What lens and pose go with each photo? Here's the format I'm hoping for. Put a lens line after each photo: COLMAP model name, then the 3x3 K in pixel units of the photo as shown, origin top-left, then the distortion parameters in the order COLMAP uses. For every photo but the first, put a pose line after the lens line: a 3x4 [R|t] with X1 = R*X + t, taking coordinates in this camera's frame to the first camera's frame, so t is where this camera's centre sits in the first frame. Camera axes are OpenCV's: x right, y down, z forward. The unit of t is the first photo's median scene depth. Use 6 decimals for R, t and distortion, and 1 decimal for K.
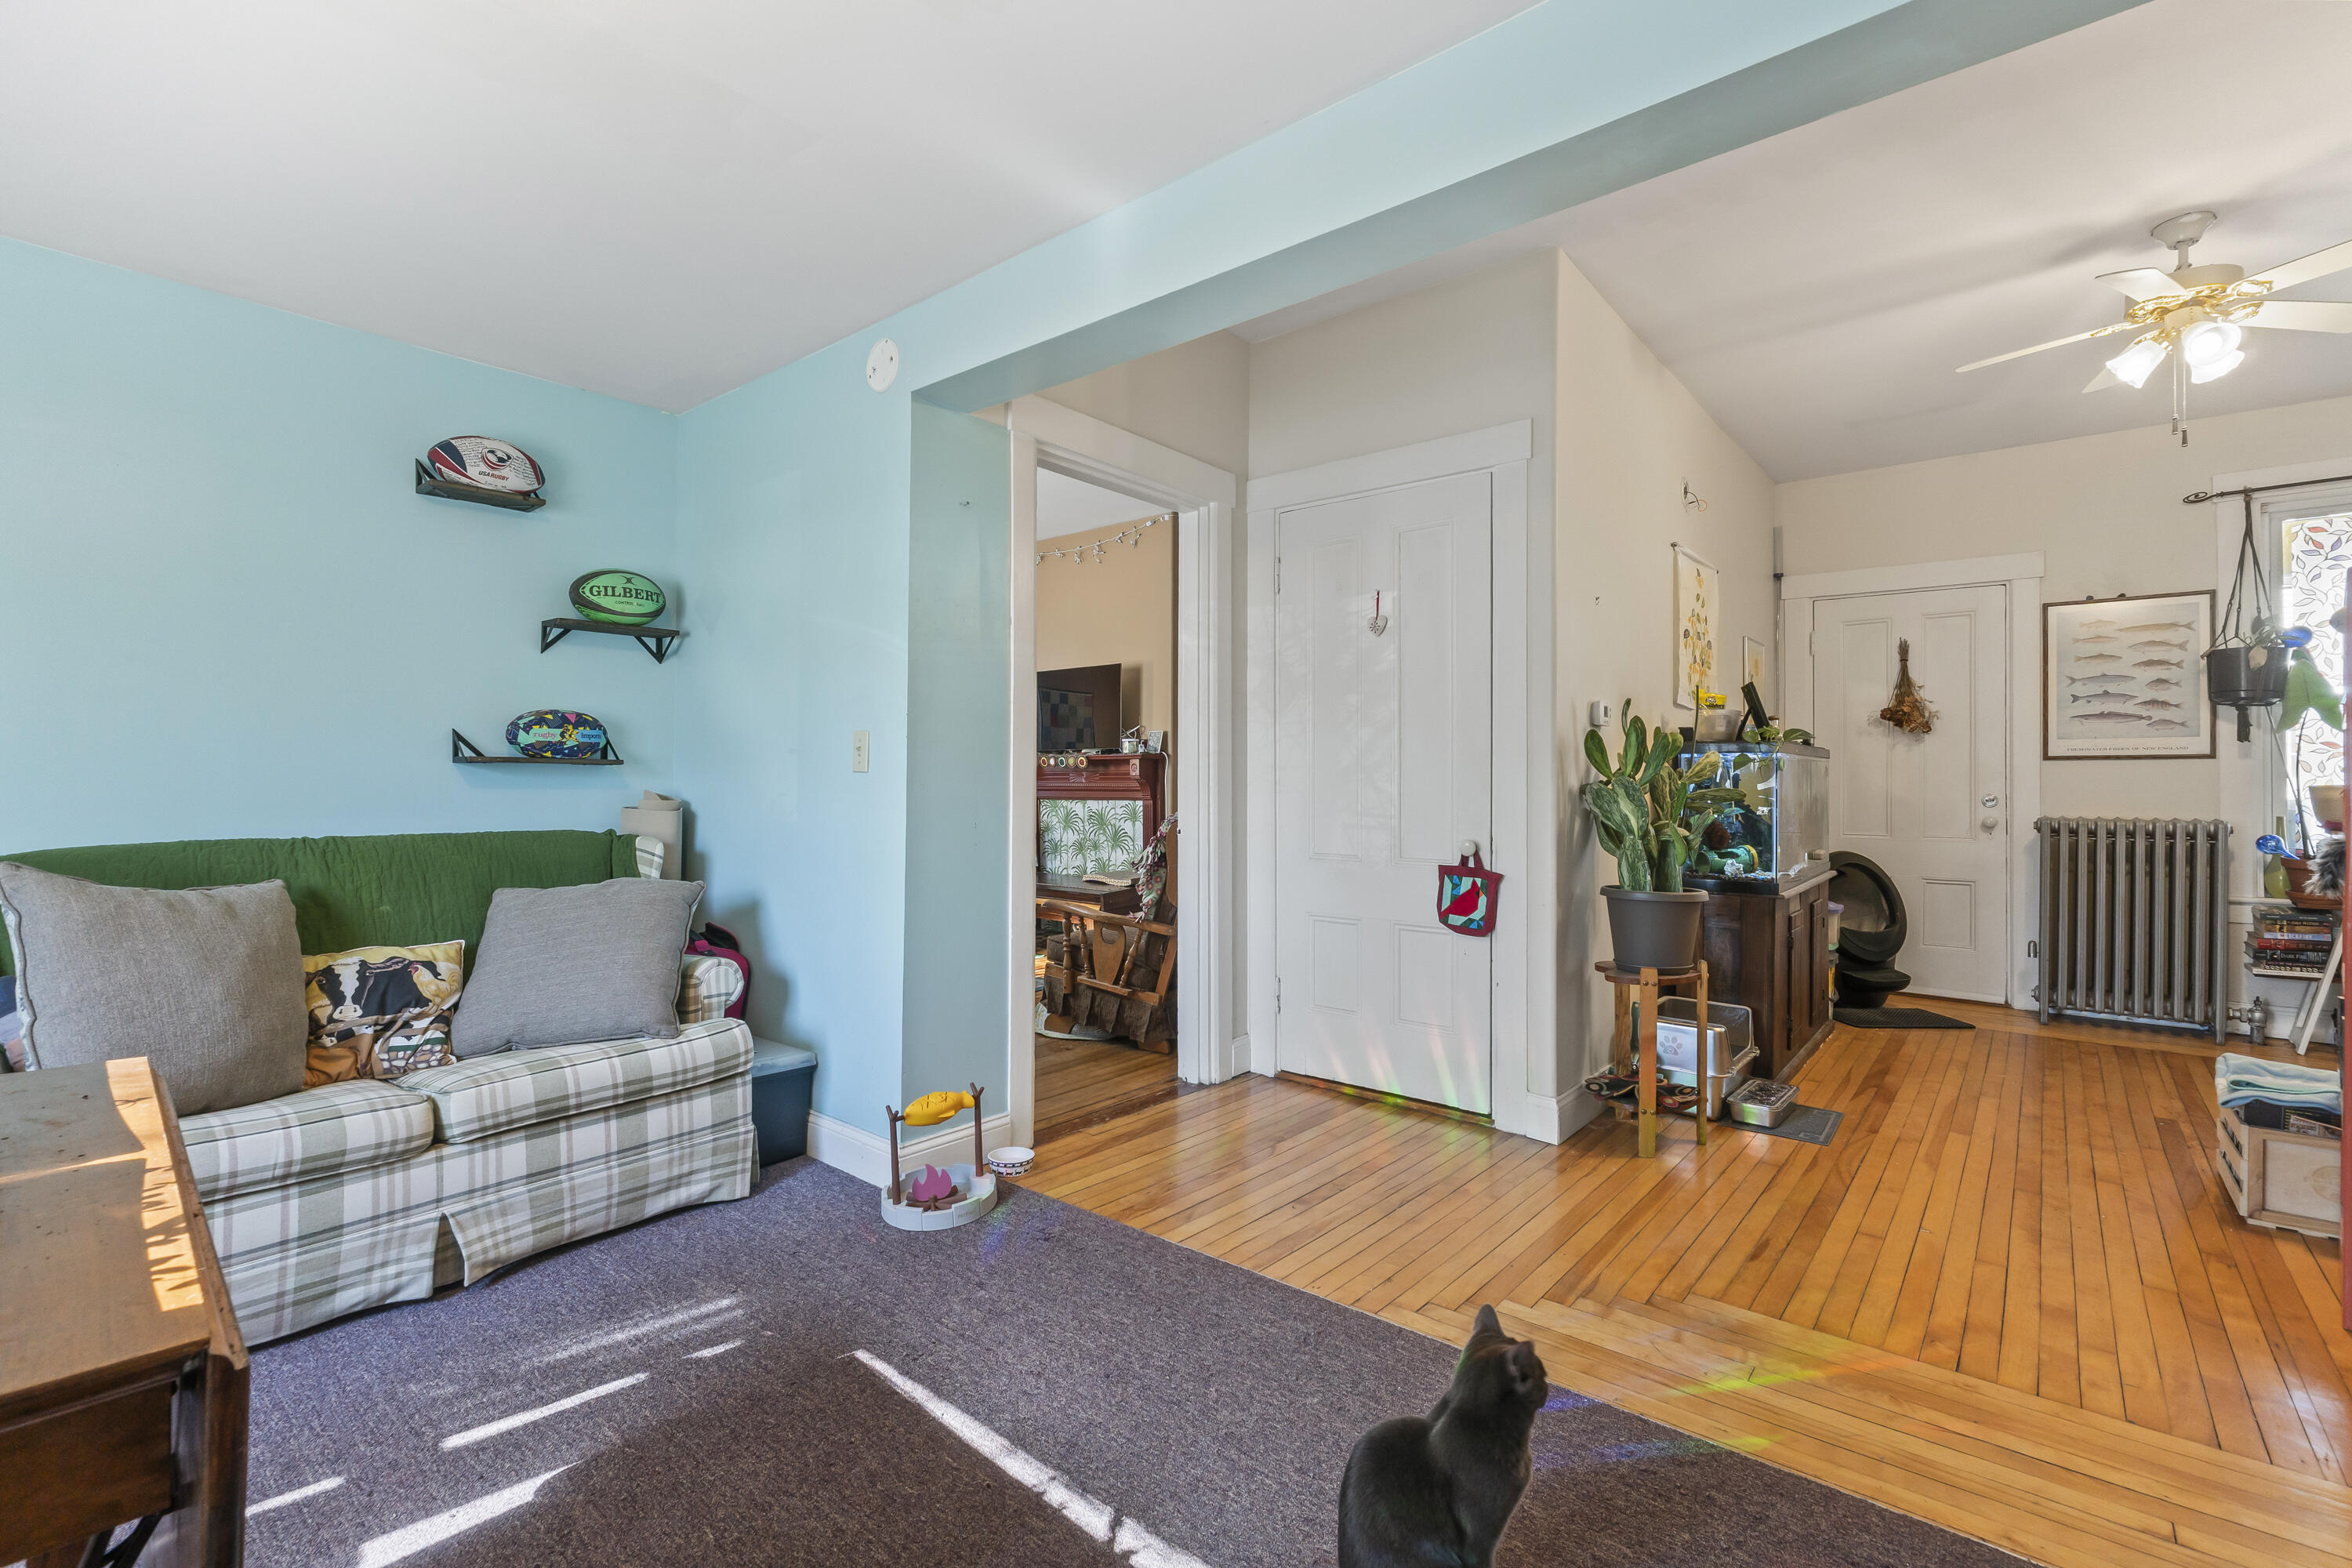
lens RADIAL K [[1001.3, 0, 1192.7], [0, 1001.3, 785.4], [0, 0, 1]] dist [-0.002406, -0.000370]
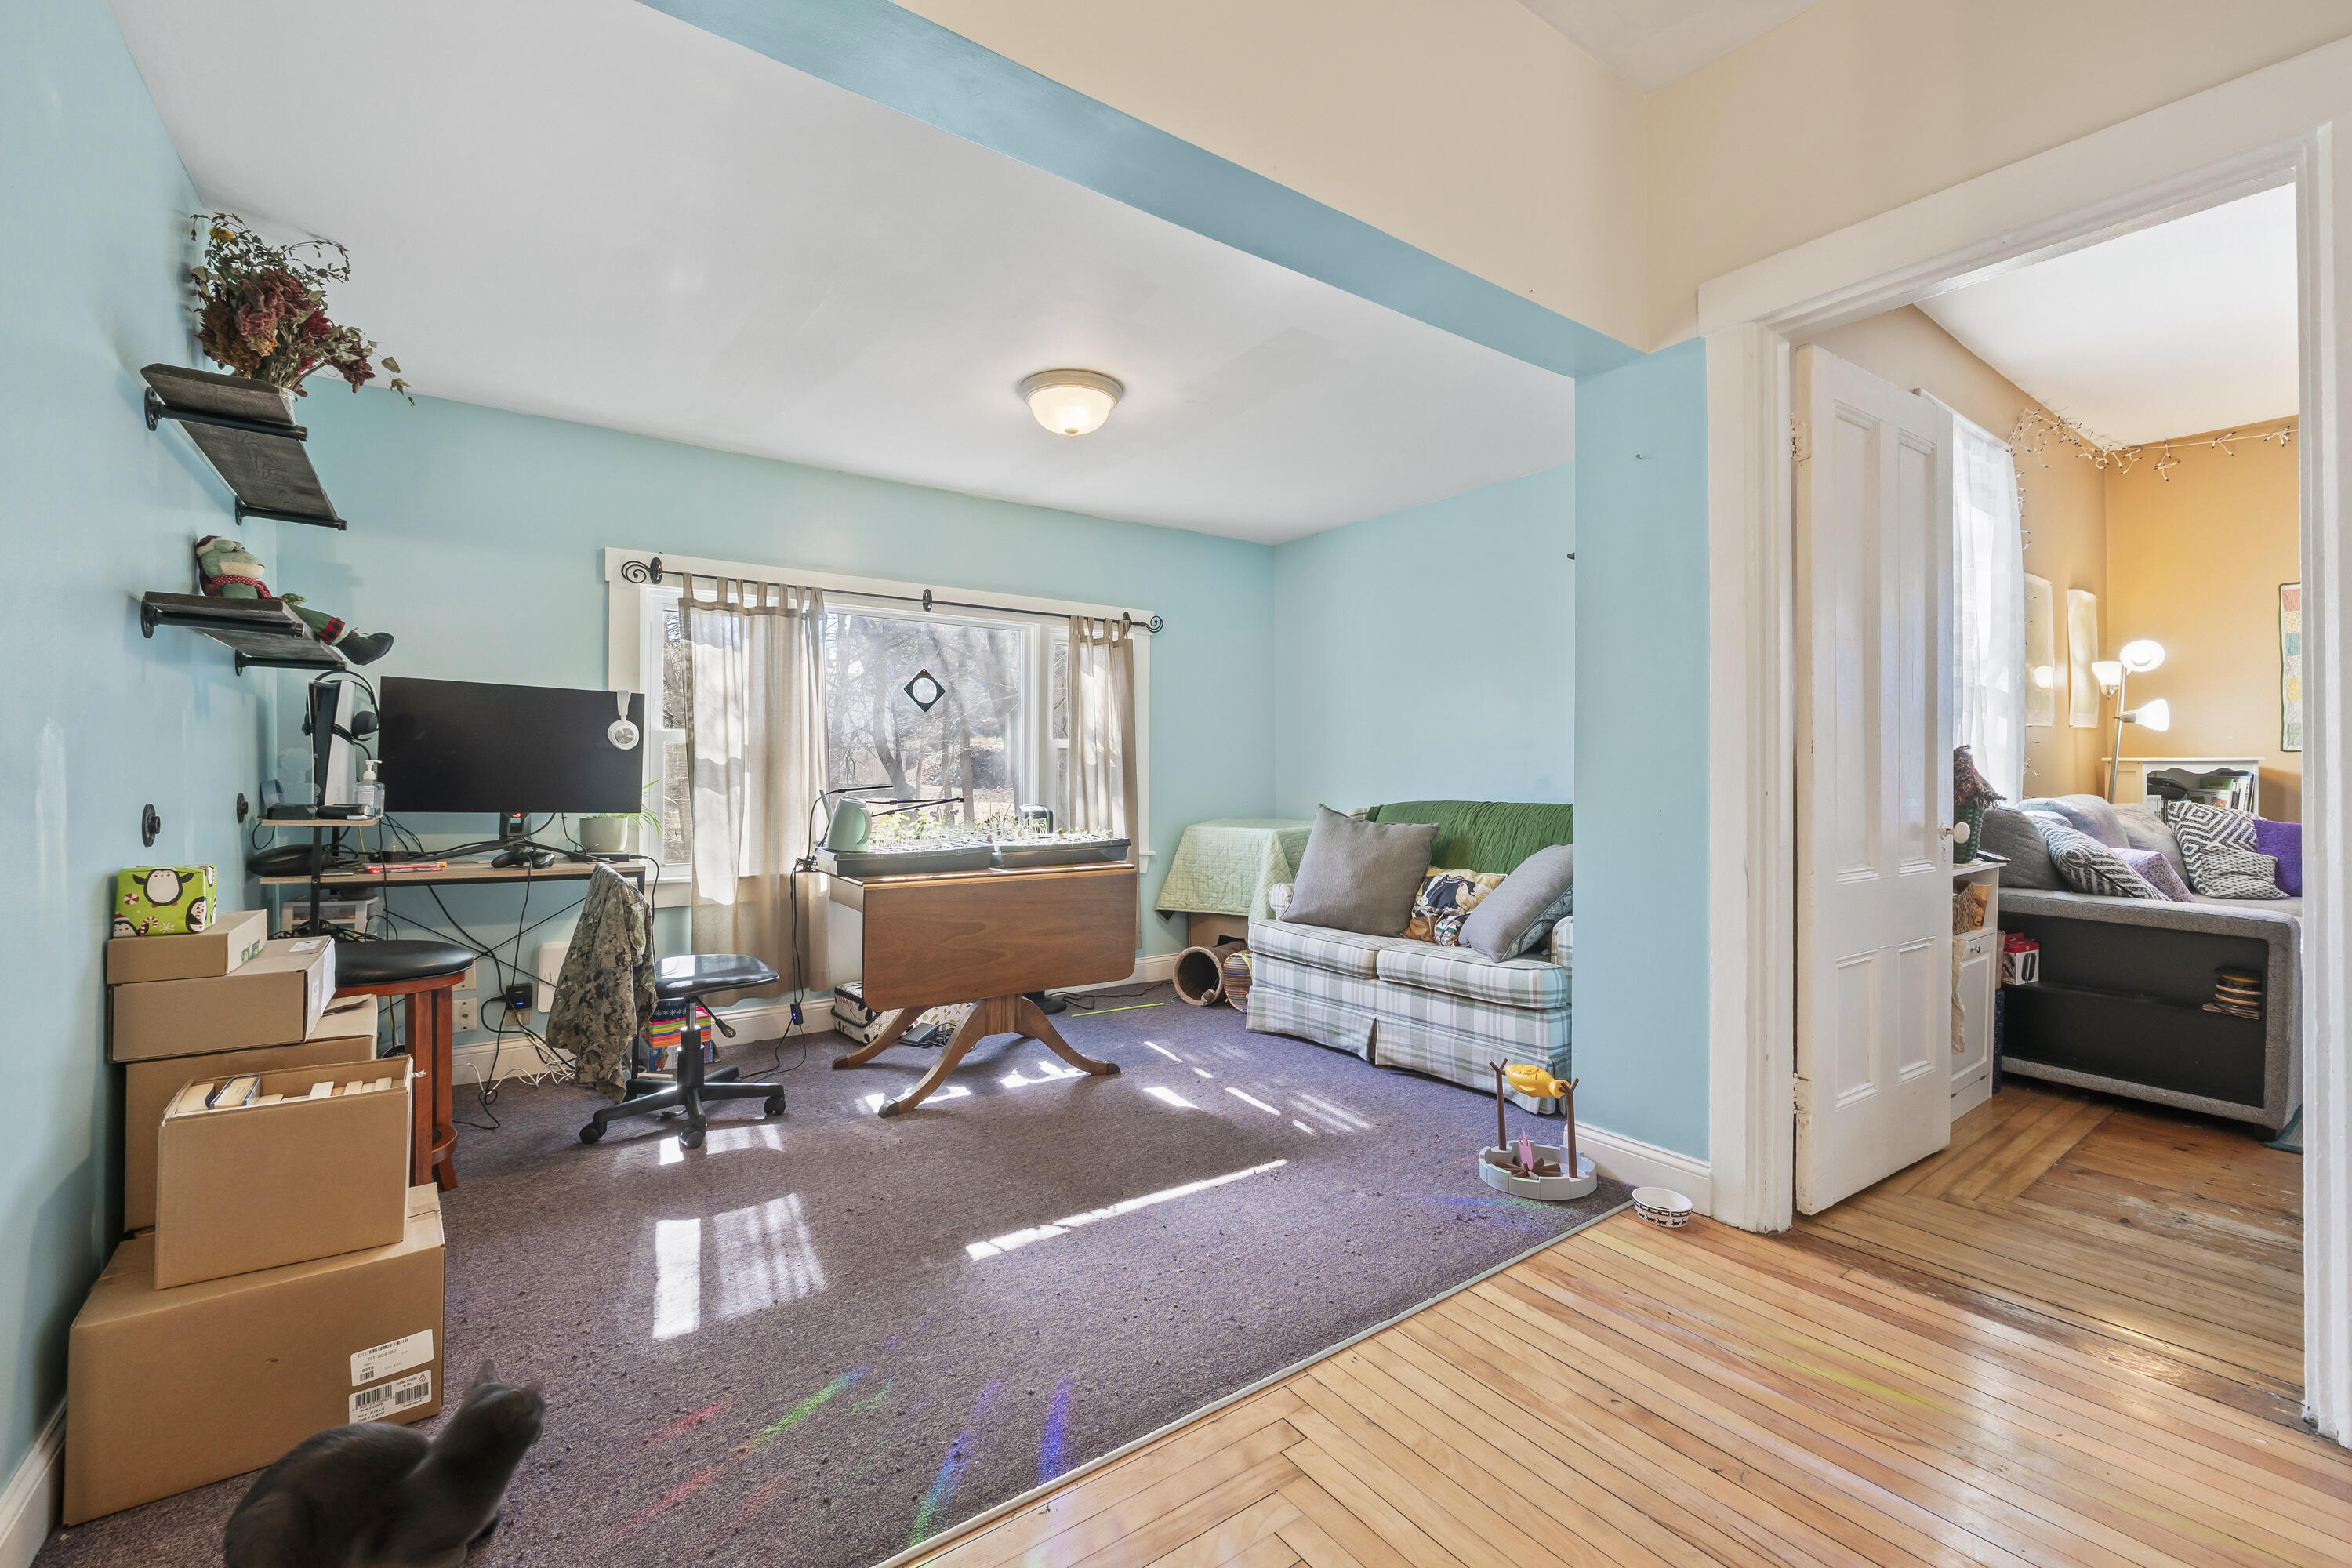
lens RADIAL K [[1001.3, 0, 1185.2], [0, 1001.3, 779.4], [0, 0, 1]] dist [-0.002406, -0.000370]
pose [[-0.238365, 0.002305, -0.971173, 0.382547], [-0.000063, 0.999997, 0.002389, 0.005252], [0.971176, 0.000631, -0.238364, 0.418294]]
